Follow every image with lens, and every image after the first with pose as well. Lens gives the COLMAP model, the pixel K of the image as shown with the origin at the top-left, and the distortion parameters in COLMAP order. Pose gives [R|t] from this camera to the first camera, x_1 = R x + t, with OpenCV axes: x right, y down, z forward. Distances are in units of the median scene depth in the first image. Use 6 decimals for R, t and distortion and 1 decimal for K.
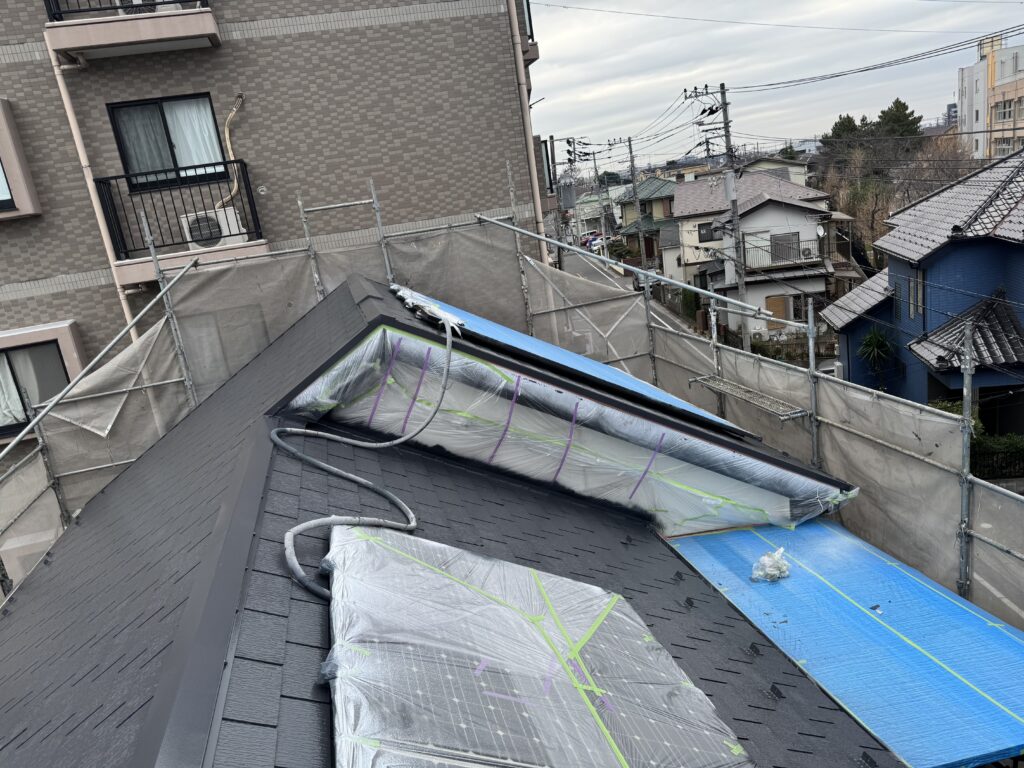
lens RADIAL K [[734.5, 0, 517.6], [0, 734.5, 389.1], [0, 0, 1]] dist [-0.006069, -0.013034]
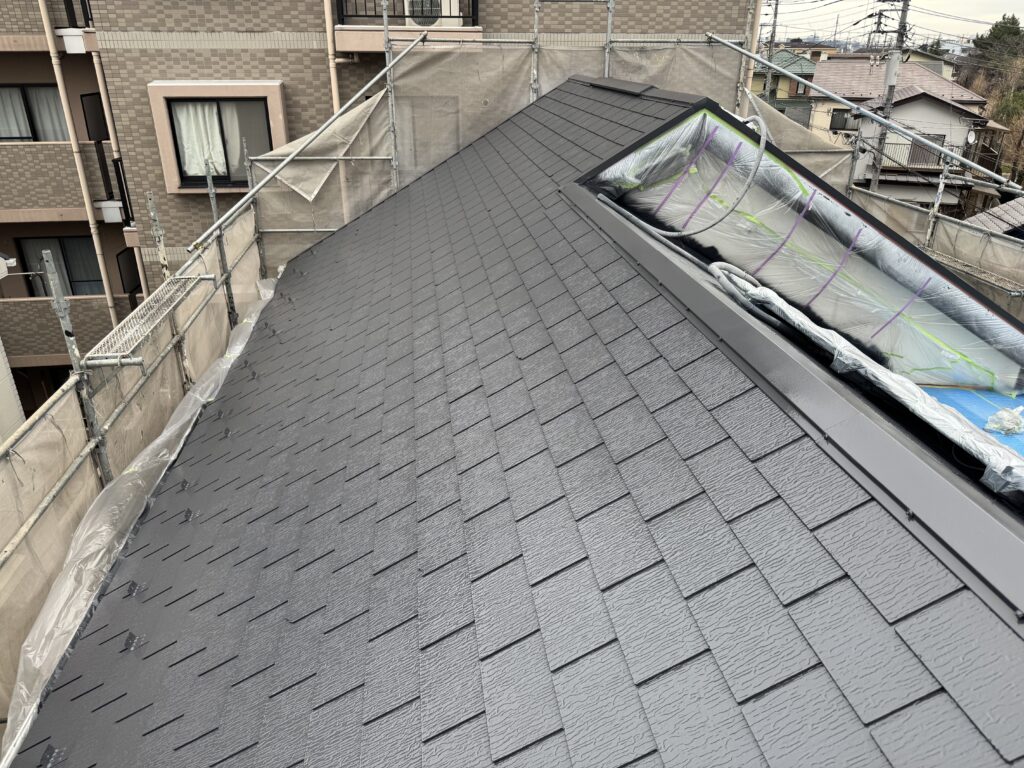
lens RADIAL K [[734.5, 0, 513.6], [0, 734.5, 384.9], [0, 0, 1]] dist [-0.006069, -0.013034]
pose [[0.980869, 0.186523, -0.055725, -0.161814], [-0.173622, 0.967675, 0.182923, 0.069907], [0.088043, -0.169748, 0.981547, -0.027551]]
